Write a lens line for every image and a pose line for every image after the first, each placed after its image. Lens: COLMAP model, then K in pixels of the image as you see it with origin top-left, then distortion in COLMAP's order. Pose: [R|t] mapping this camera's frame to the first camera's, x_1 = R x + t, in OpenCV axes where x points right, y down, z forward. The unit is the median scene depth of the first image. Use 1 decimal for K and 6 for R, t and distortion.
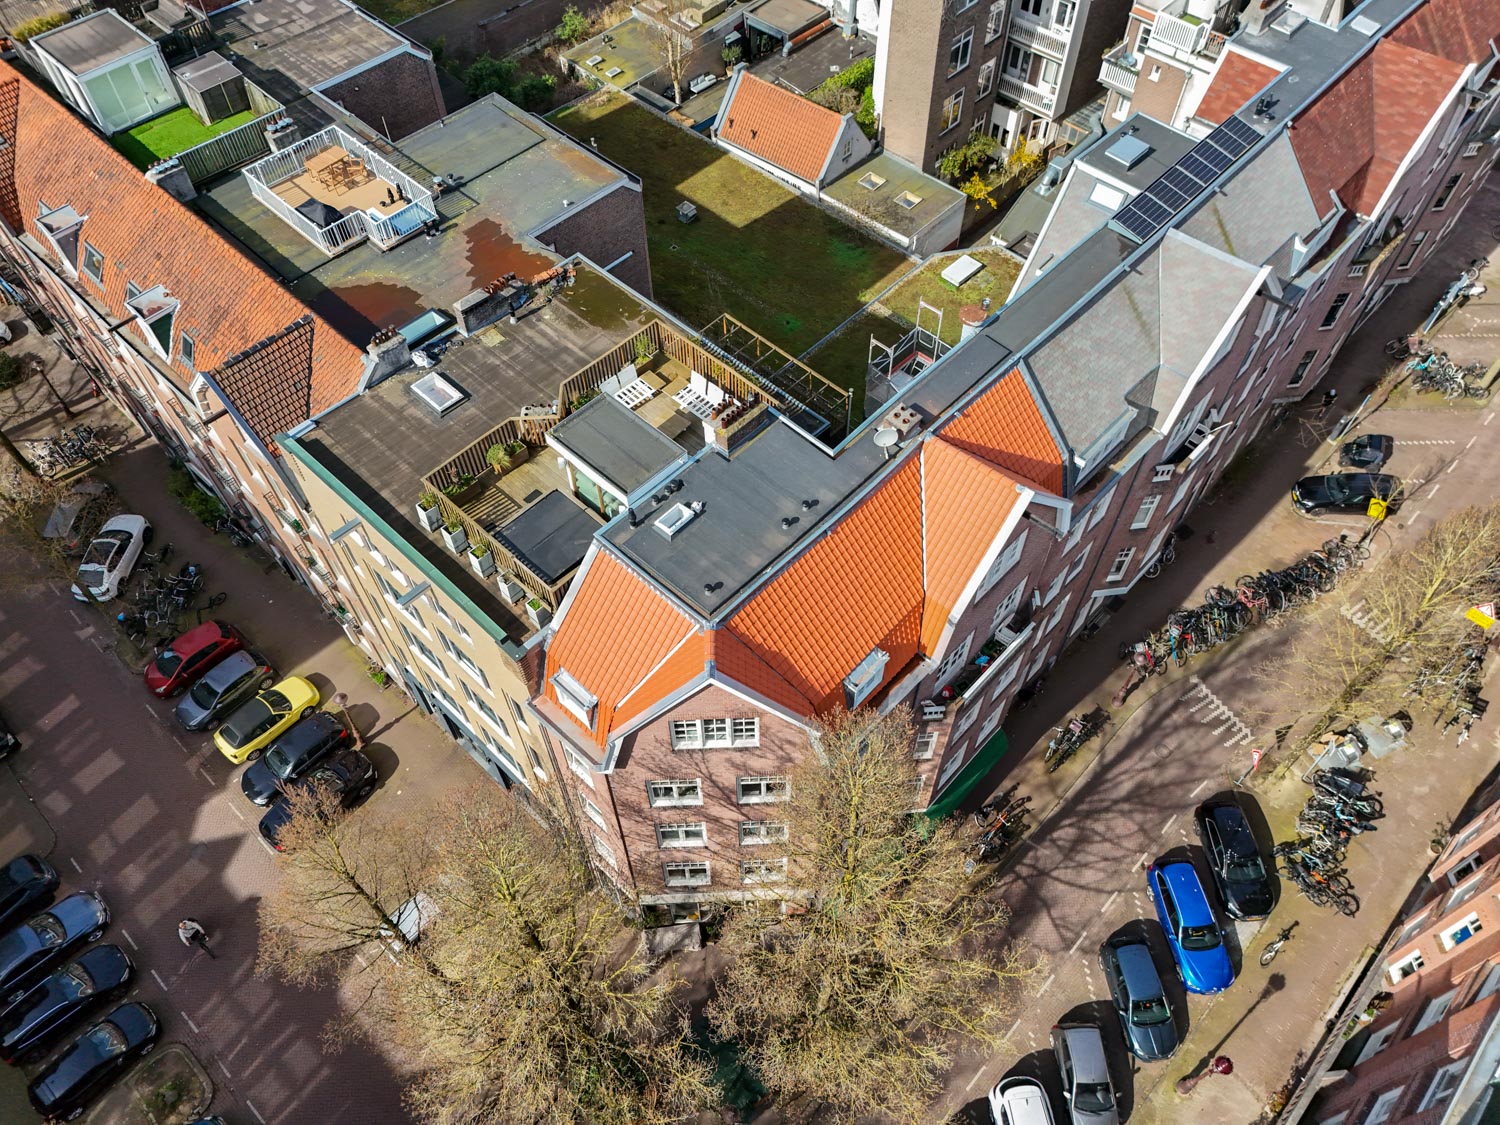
lens RADIAL K [[1100.6, 0, 750.0], [0, 1100.6, 562.5], [0, 0, 1]] dist [0.069688, -0.066826]
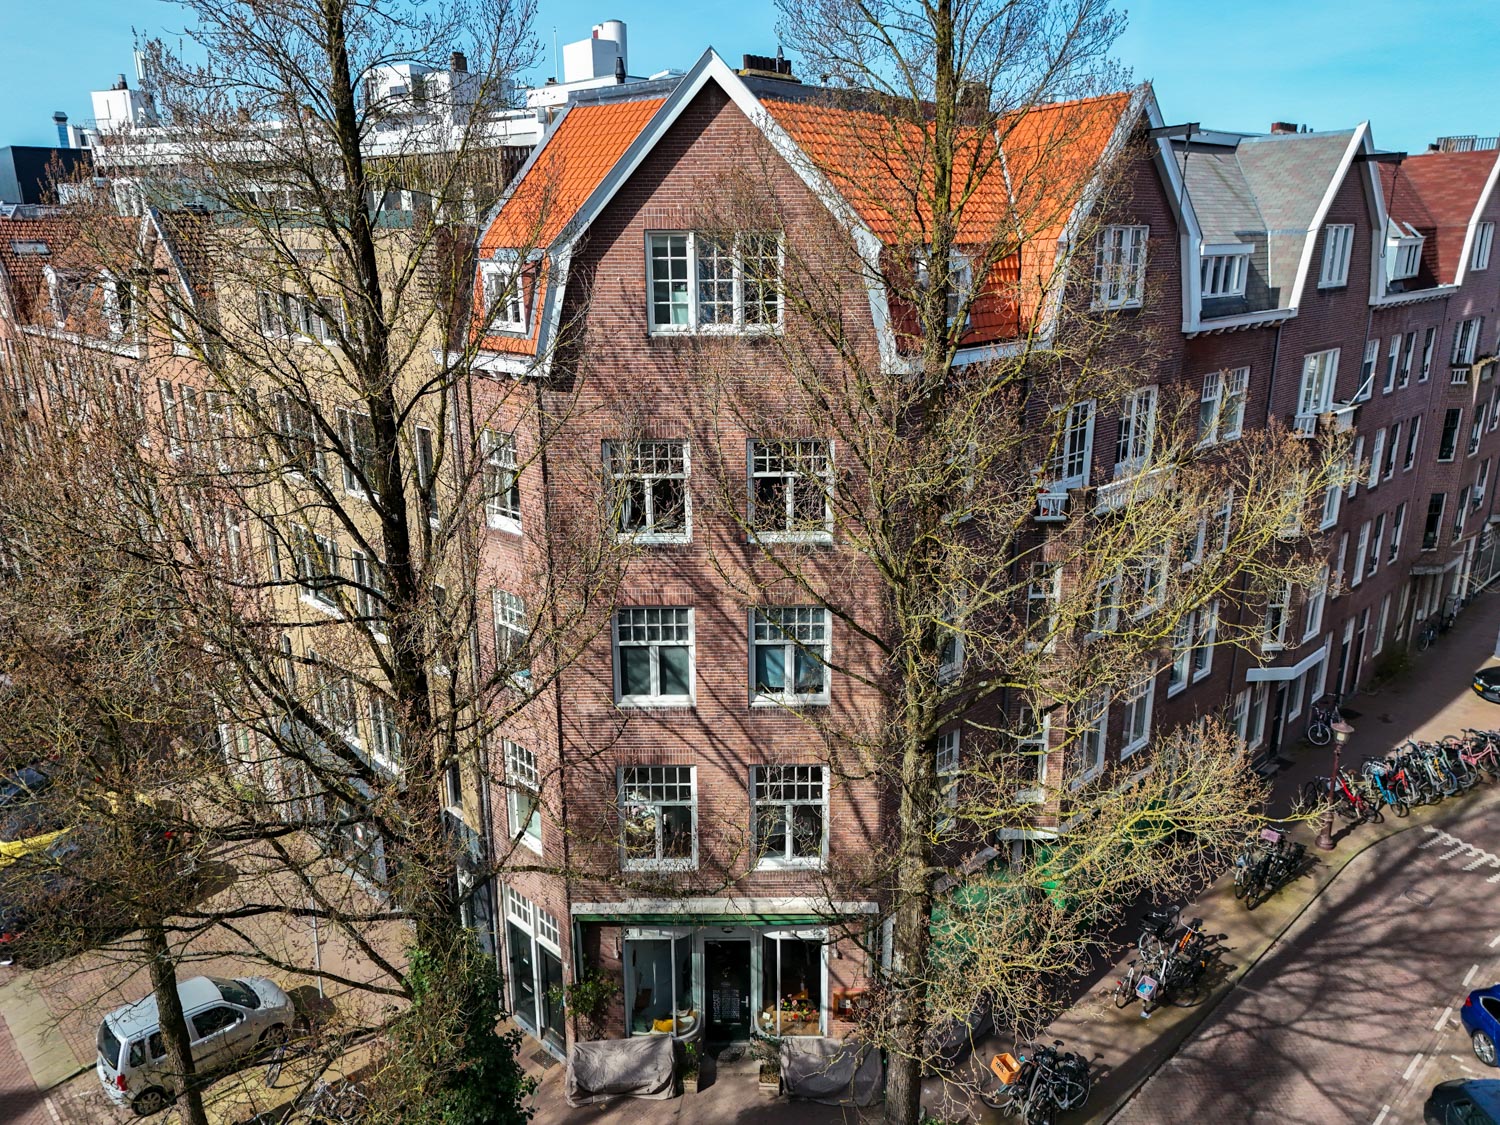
lens RADIAL K [[1100.6, 0, 750.0], [0, 1100.6, 562.5], [0, 0, 1]] dist [0.069688, -0.066826]
pose [[0.999277, 0.013906, -0.035392, 0.008766], [-0.032522, 0.794865, -0.605914, 0.440705], [0.019706, 0.606627, 0.794742, 0.383725]]
